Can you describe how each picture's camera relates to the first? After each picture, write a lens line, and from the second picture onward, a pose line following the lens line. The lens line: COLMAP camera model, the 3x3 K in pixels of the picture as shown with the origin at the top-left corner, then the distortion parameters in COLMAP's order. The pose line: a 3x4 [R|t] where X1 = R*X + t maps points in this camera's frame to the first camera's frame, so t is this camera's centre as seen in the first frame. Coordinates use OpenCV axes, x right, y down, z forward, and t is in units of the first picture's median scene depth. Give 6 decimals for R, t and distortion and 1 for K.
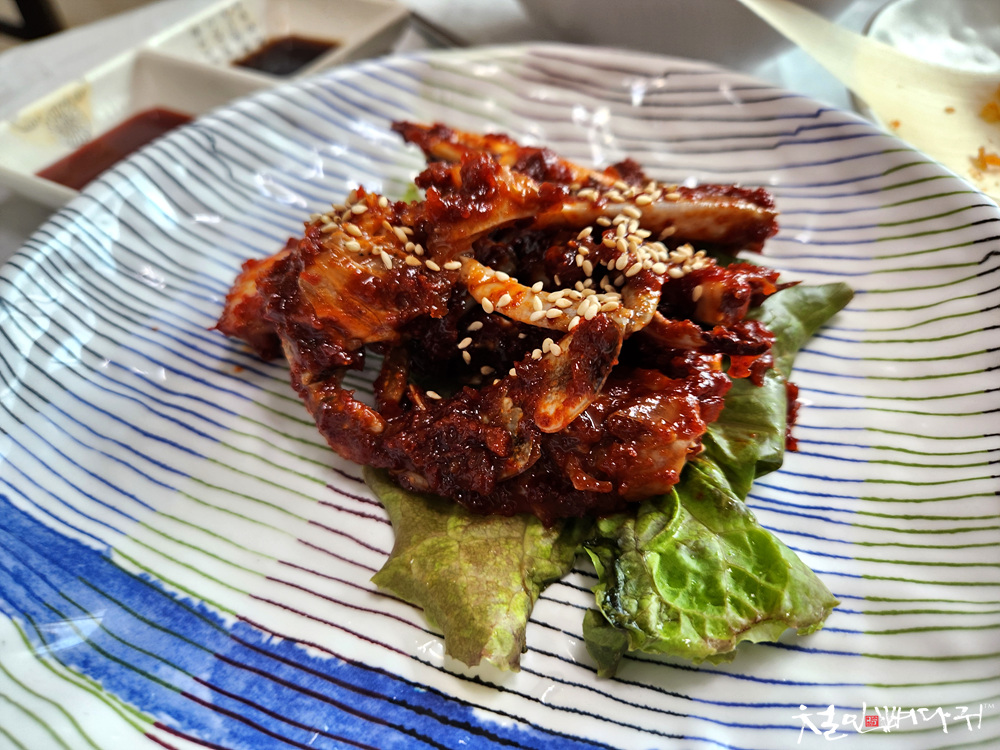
lens RADIAL K [[711.2, 0, 500.0], [0, 711.2, 375.0], [0, 0, 1]] dist [-0.001053, -0.000765]
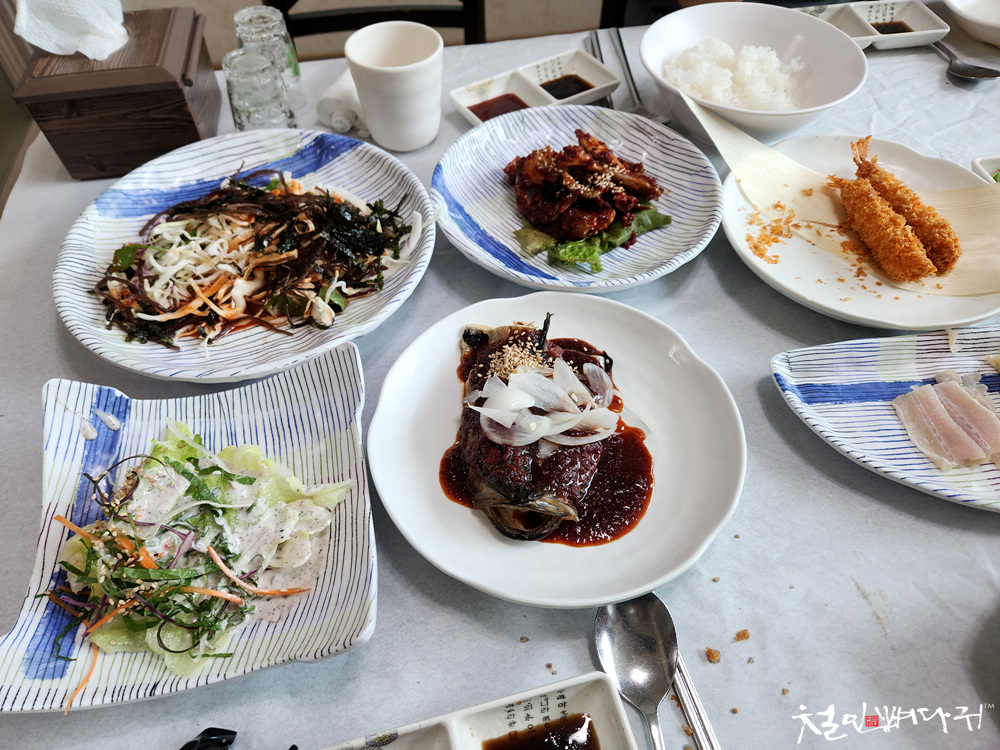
lens RADIAL K [[711.2, 0, 500.0], [0, 711.2, 375.0], [0, 0, 1]] dist [-0.001053, -0.000765]
pose [[0.872259, 0.394580, -0.288914, 1.013422], [-0.375971, 0.918852, 0.119818, 0.446662], [0.312747, 0.004111, 0.949828, -2.362876]]
